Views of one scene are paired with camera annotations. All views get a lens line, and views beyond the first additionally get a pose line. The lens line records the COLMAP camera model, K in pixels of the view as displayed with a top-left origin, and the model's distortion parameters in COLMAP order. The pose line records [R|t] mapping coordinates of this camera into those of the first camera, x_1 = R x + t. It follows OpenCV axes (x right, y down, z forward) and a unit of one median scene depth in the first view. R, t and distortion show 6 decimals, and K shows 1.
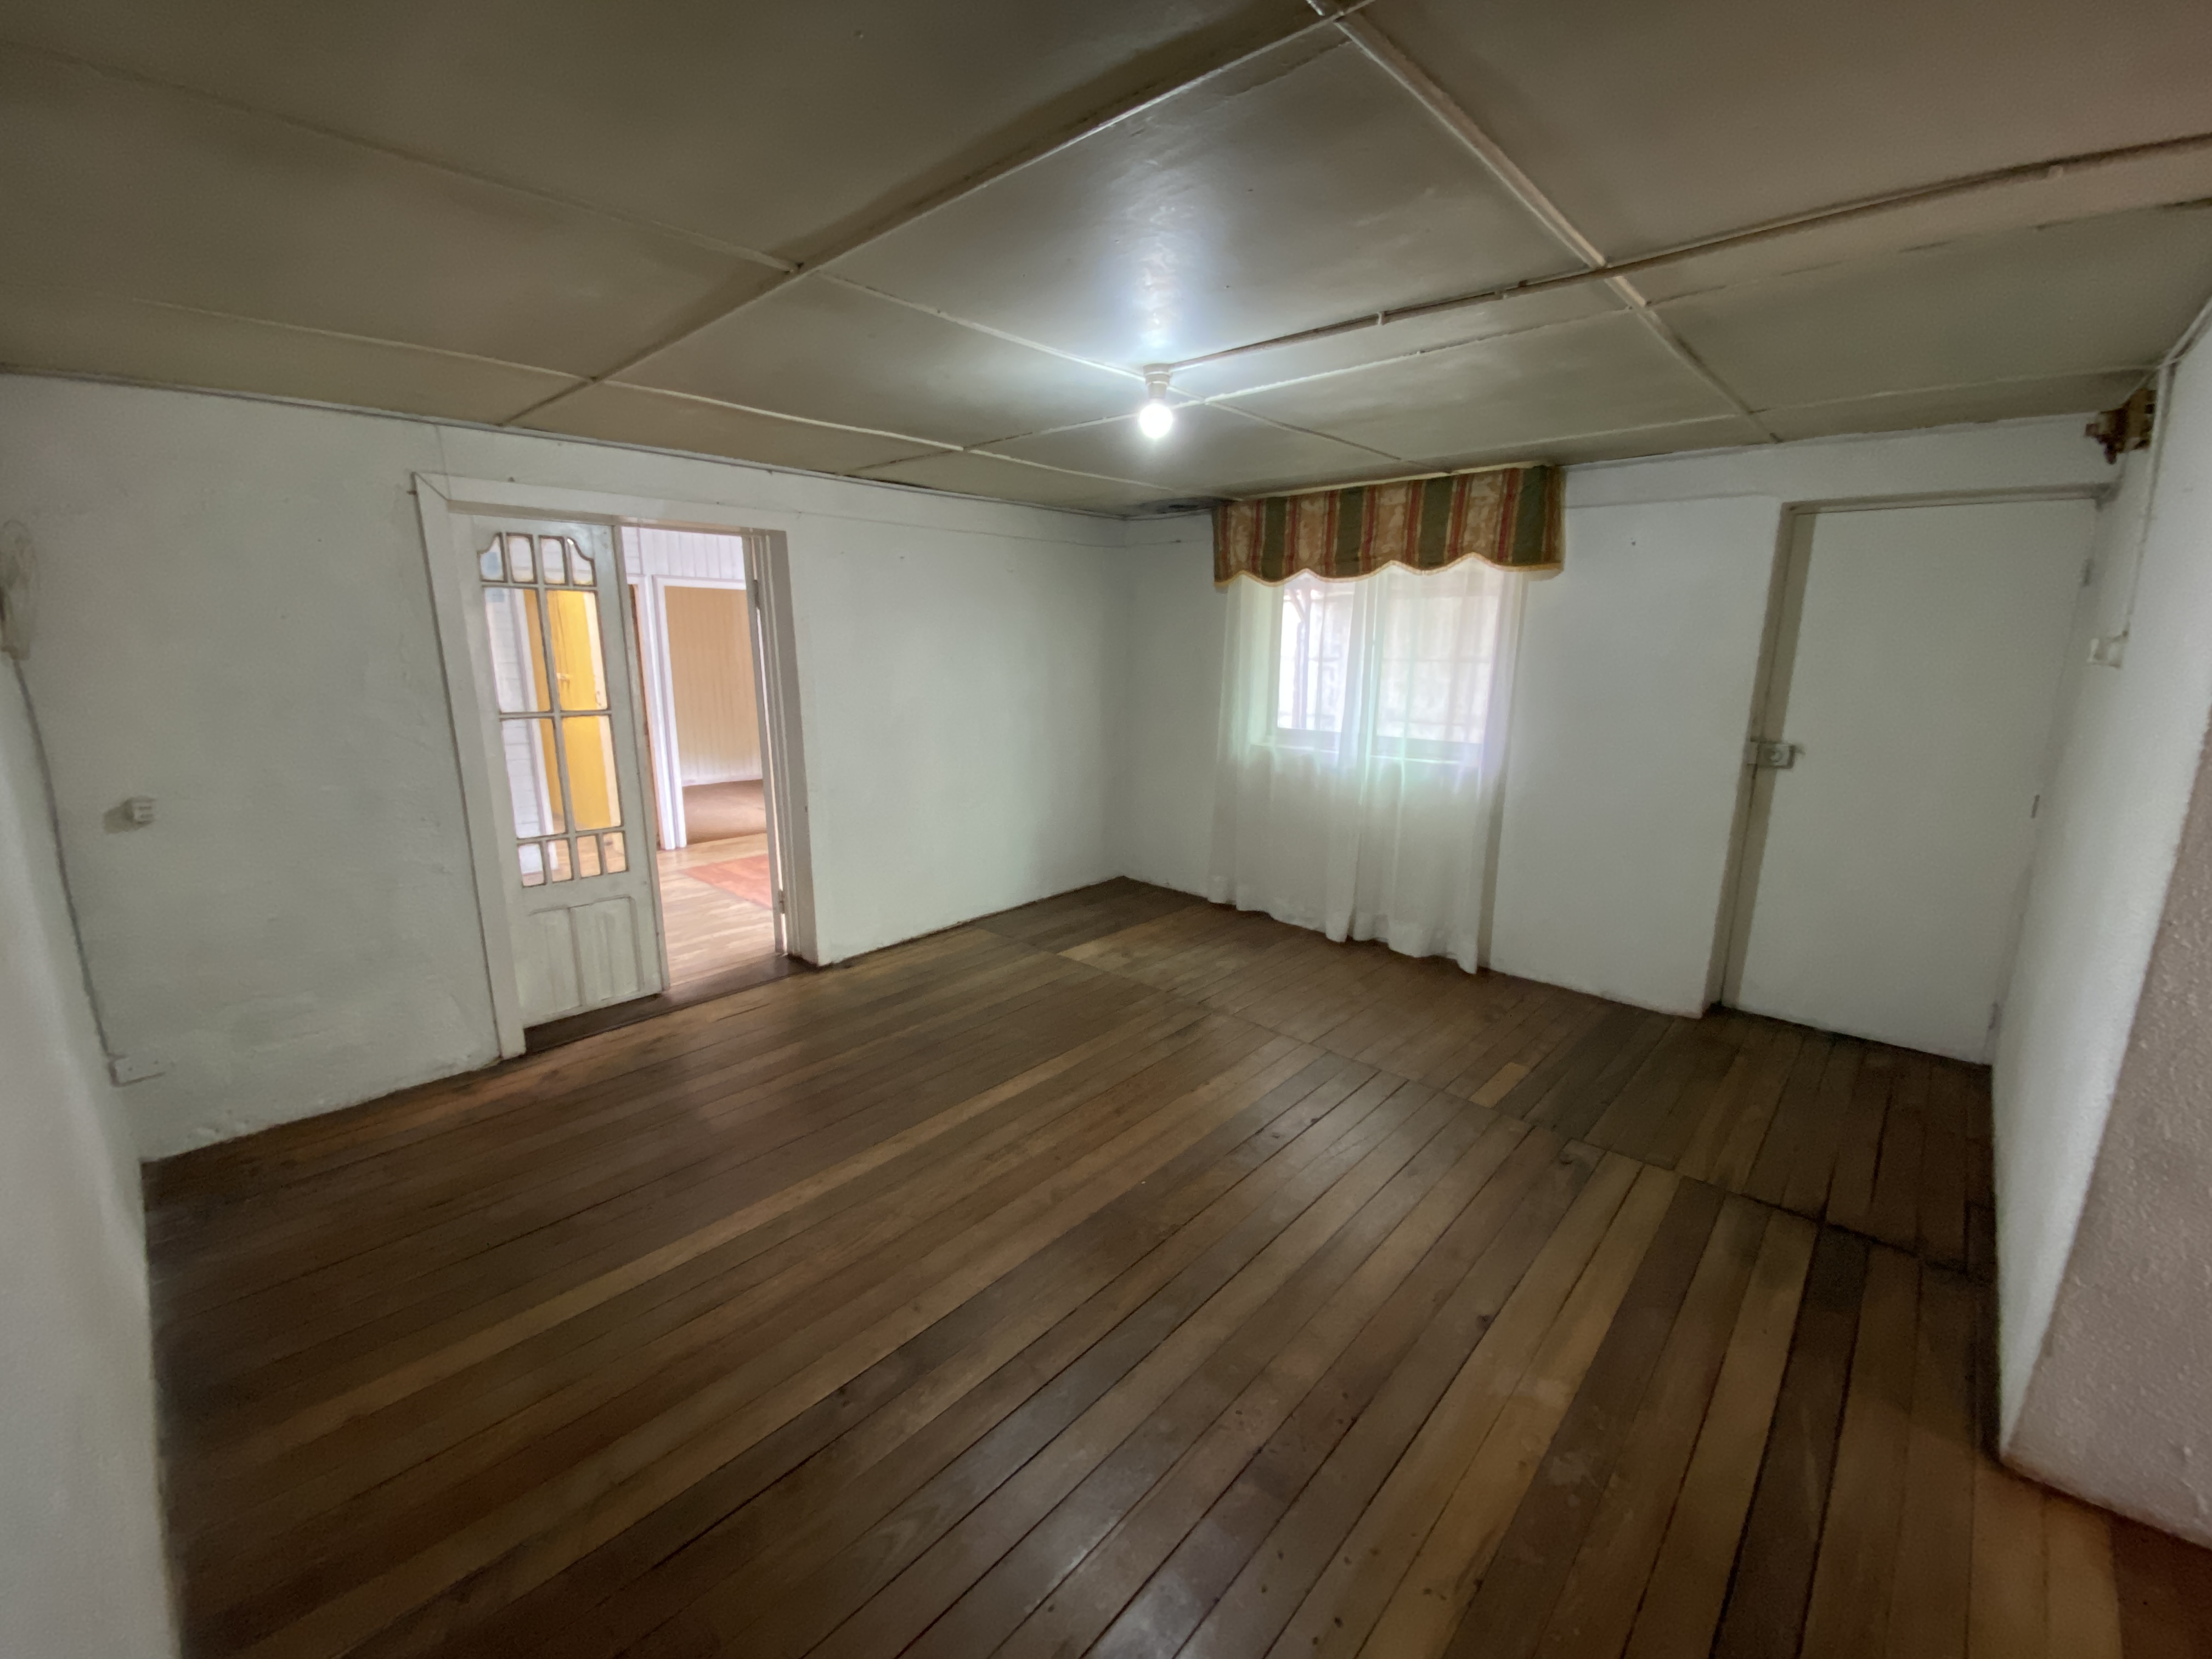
lens RADIAL K [[896.6, 0, 1103.6], [0, 896.6, 827.7], [0, 0, 1]] dist [0.054284, -0.033399]
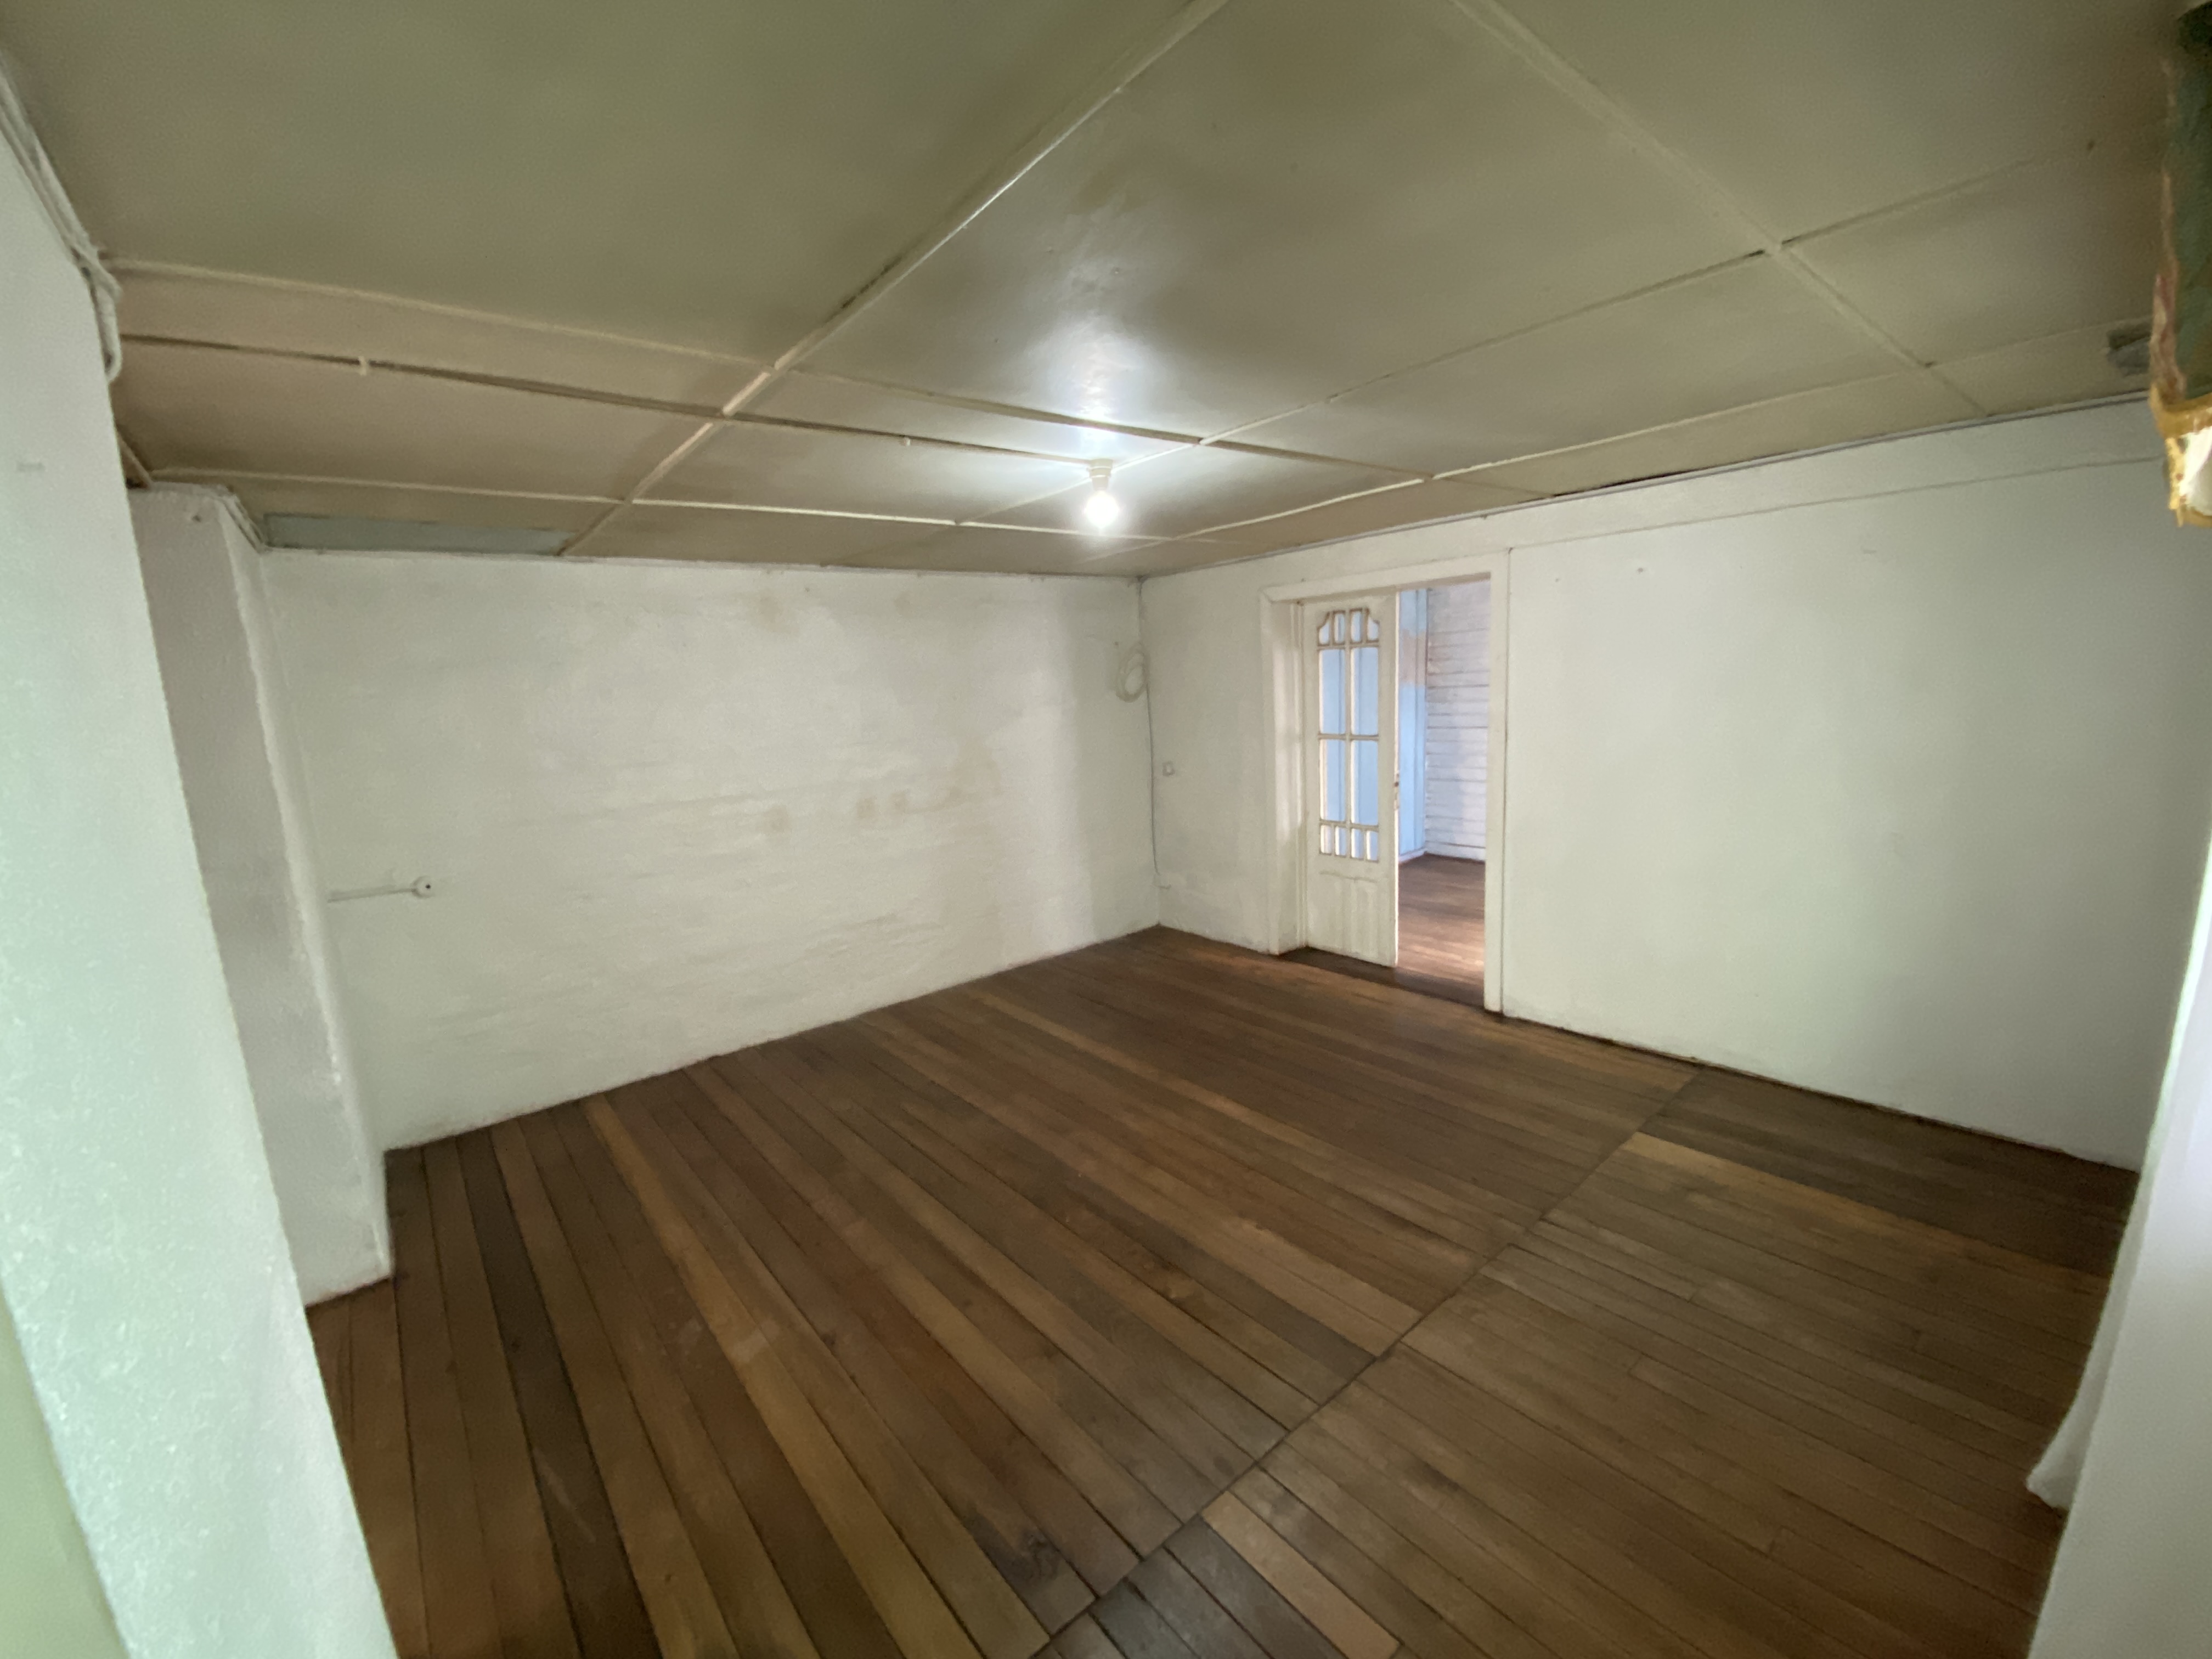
lens RADIAL K [[896.6, 0, 1103.6], [0, 896.6, 827.7], [0, 0, 1]] dist [0.054284, -0.033399]
pose [[-0.133591, 0.166205, -0.977000, 0.758840], [-0.159024, 0.969467, 0.186667, -0.175084], [0.978195, 0.180304, -0.103081, 0.749973]]
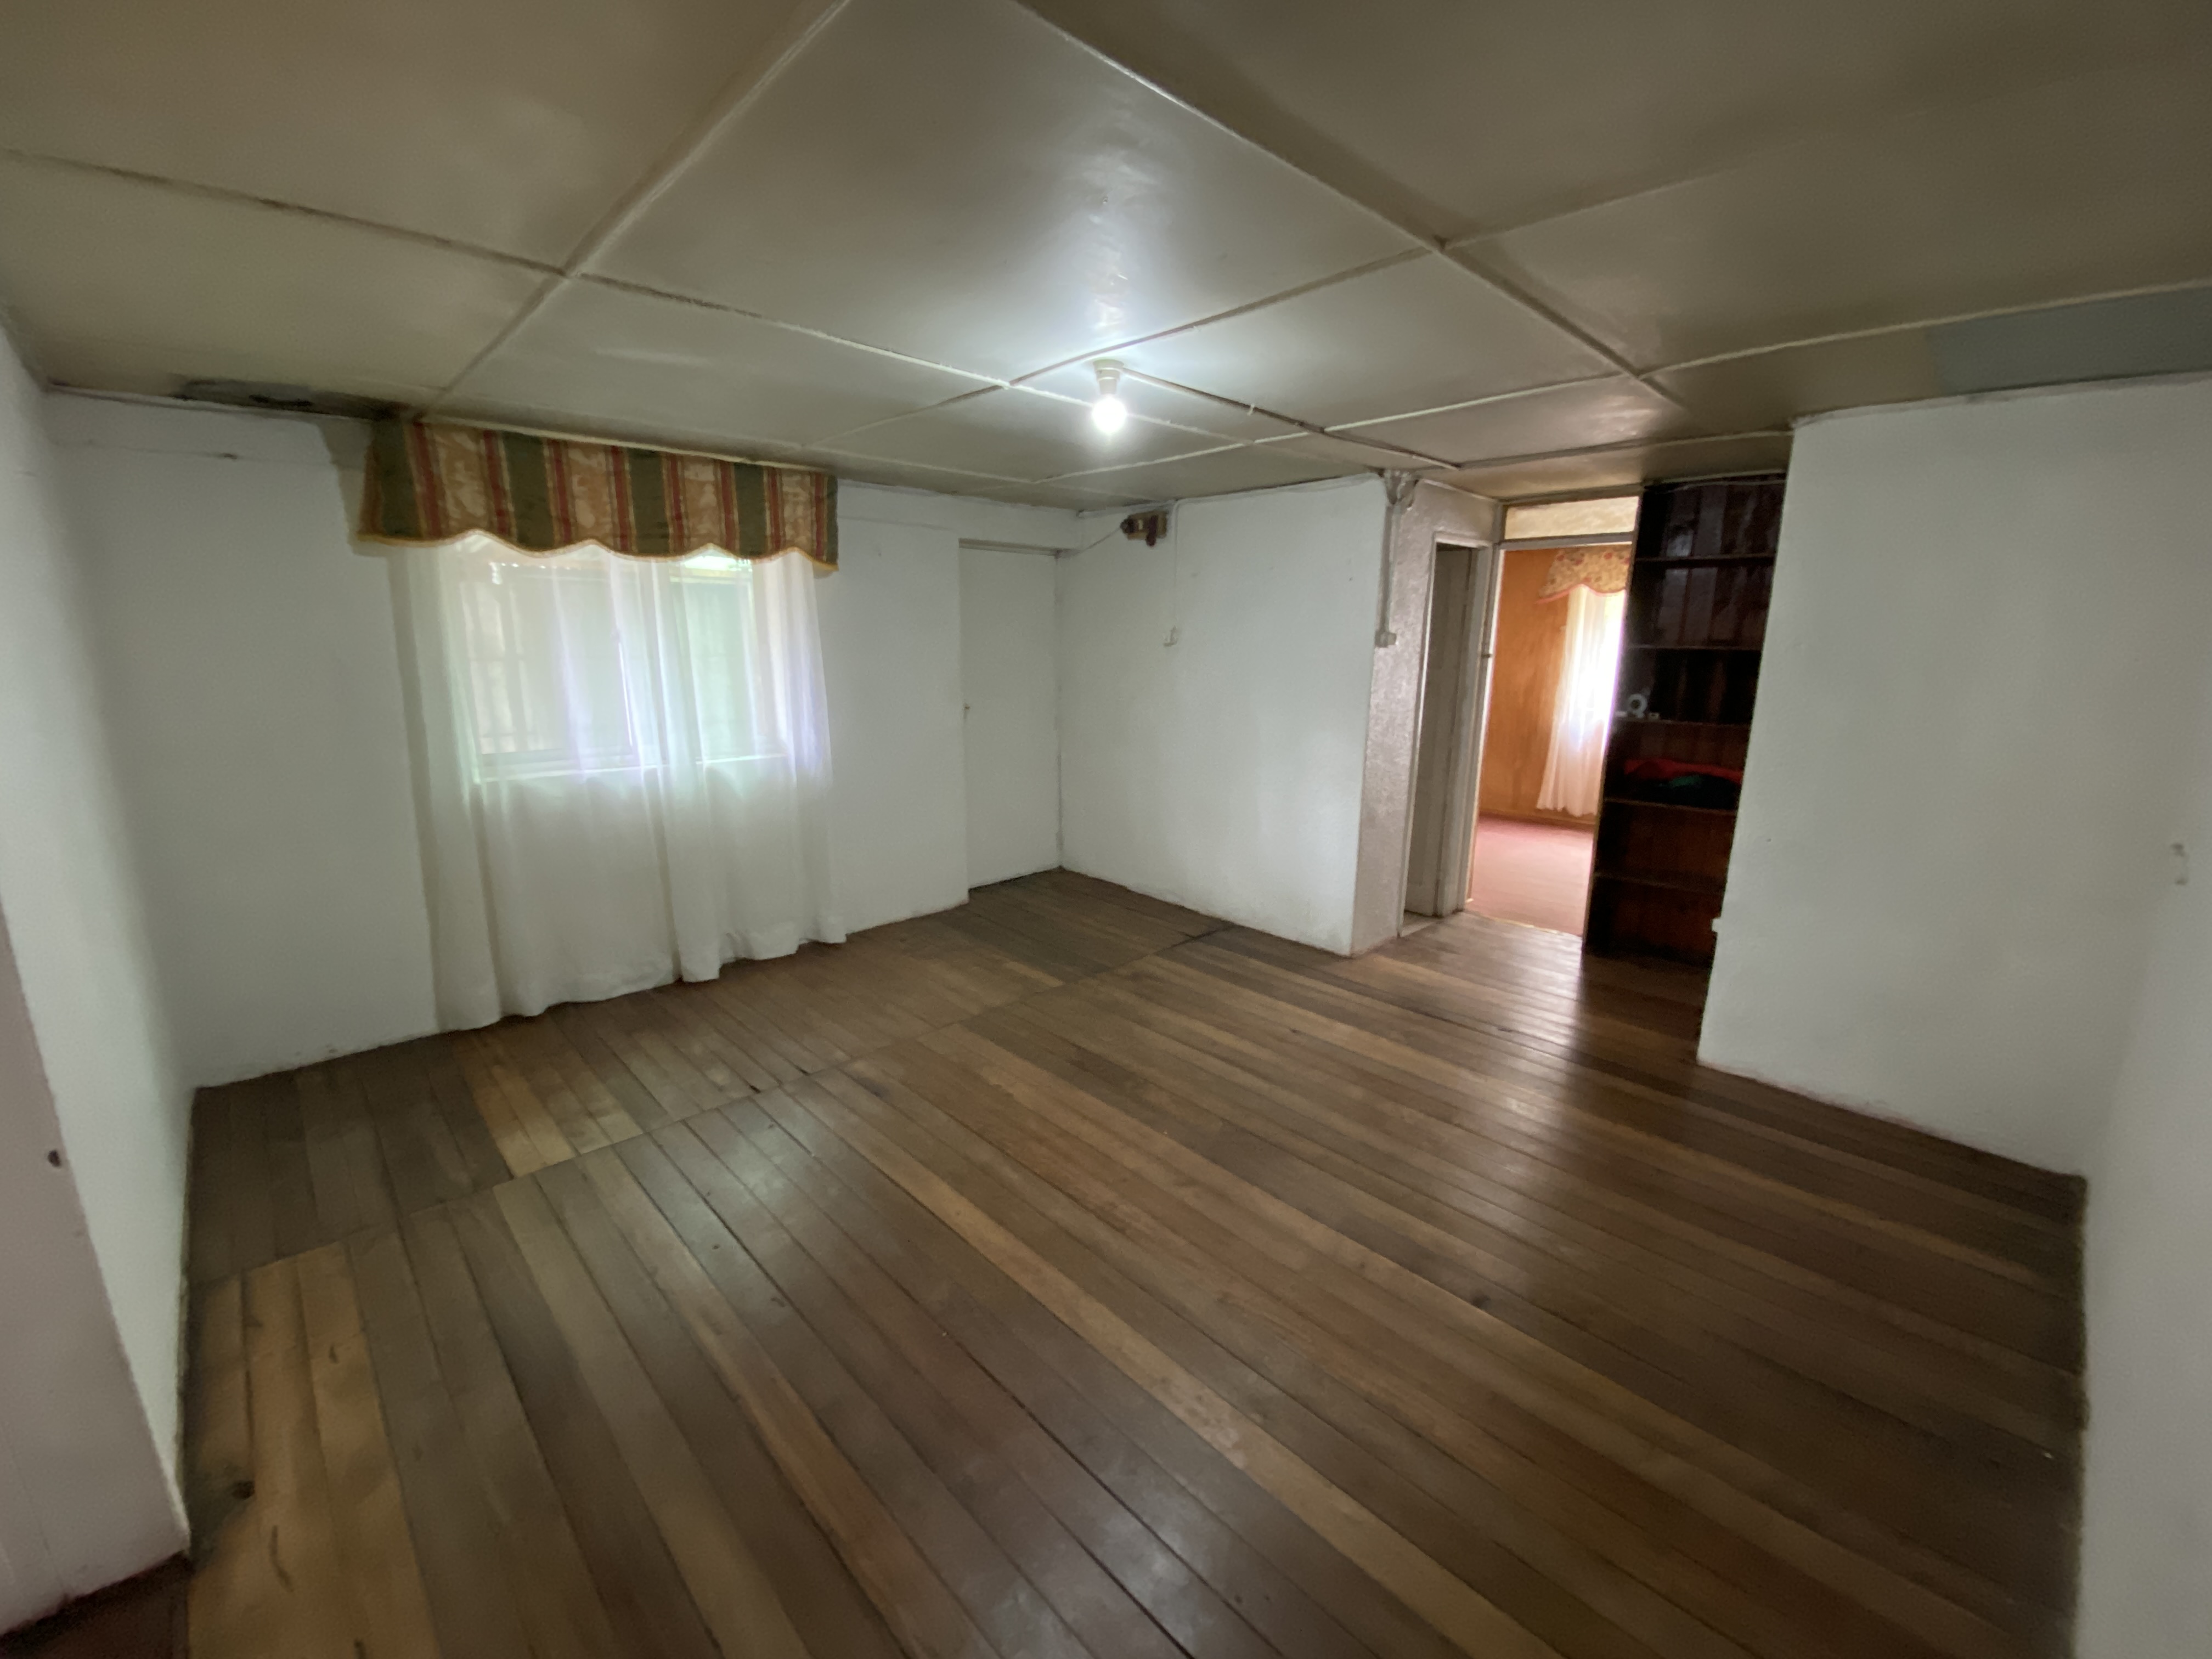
lens RADIAL K [[896.6, 0, 1103.6], [0, 896.6, 827.7], [0, 0, 1]] dist [0.054284, -0.033399]
pose [[0.060815, -0.216814, 0.974317, -0.655399], [0.209384, 0.957176, 0.199930, -0.132929], [-0.975941, 0.191848, 0.103608, 0.624468]]
